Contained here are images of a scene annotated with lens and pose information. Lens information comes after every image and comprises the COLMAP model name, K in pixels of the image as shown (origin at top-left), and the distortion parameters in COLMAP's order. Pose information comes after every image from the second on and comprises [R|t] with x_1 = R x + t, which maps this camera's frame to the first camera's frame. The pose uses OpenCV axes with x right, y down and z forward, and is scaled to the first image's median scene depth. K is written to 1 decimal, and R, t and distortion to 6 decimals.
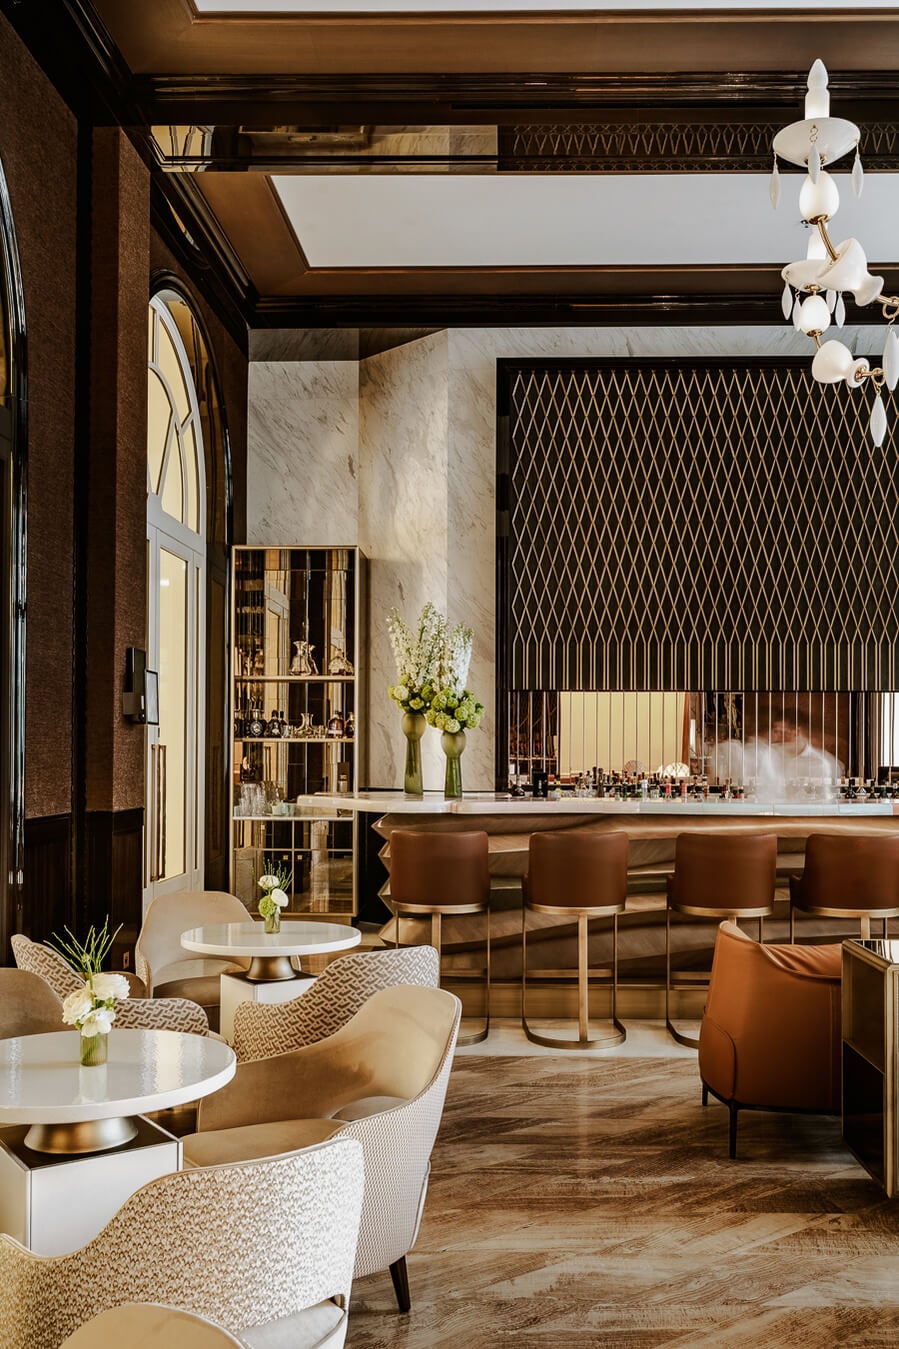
lens RADIAL K [[5074.5, 0, 449.5], [0, 5074.5, 674.5], [0, 0, 1]] dist [-0.978021, 0.170304]
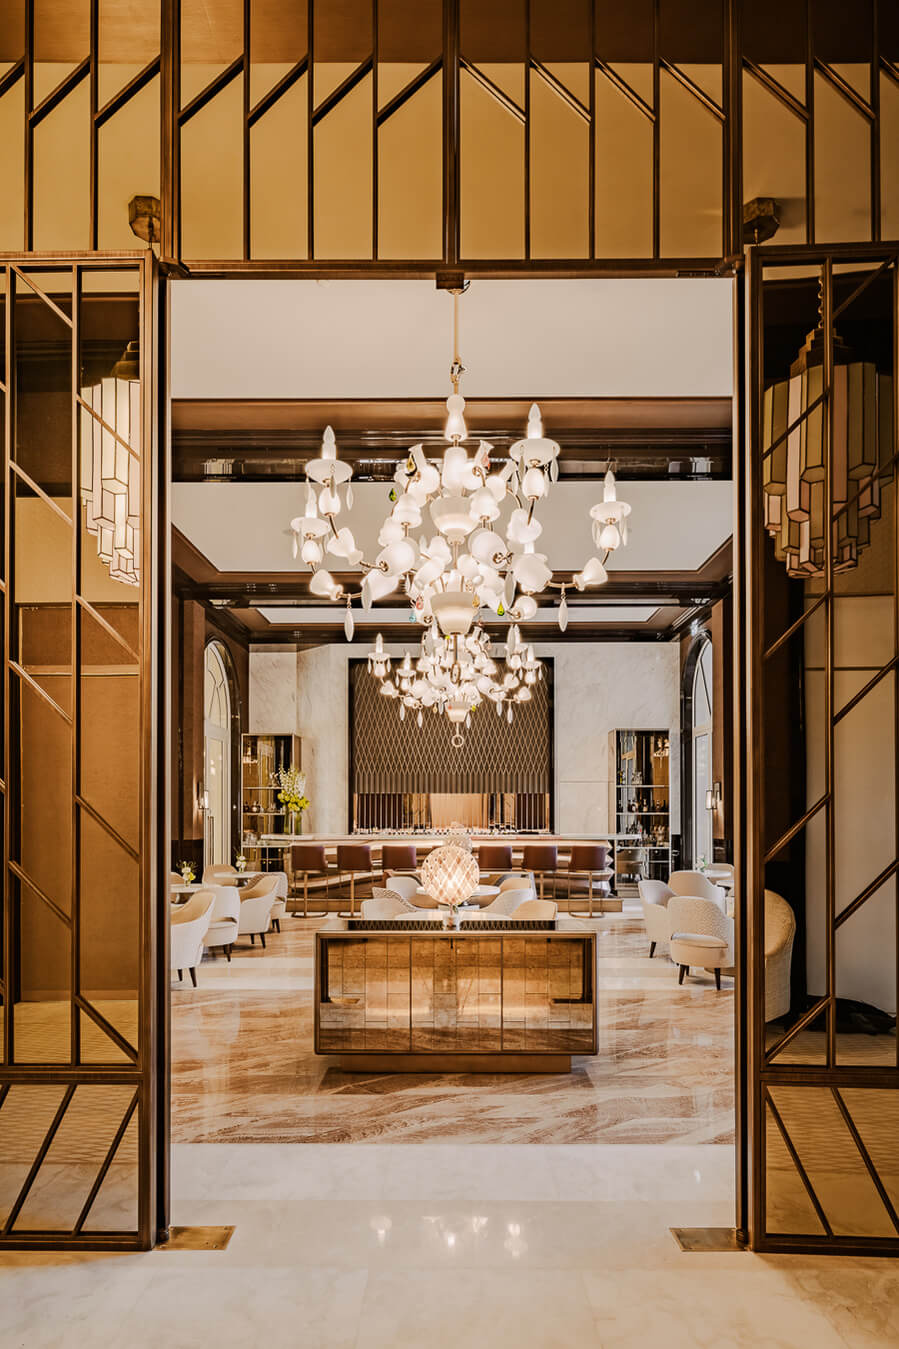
lens RADIAL K [[5074.5, 0, 449.5], [0, 5074.5, 674.5], [0, 0, 1]] dist [-0.978021, 0.170304]
pose [[0.999886, -0.001650, -0.015018, 0.092006], [0.001410, 0.999871, -0.016002, -0.014549], [0.015042, 0.015979, 0.999759, -1.406625]]
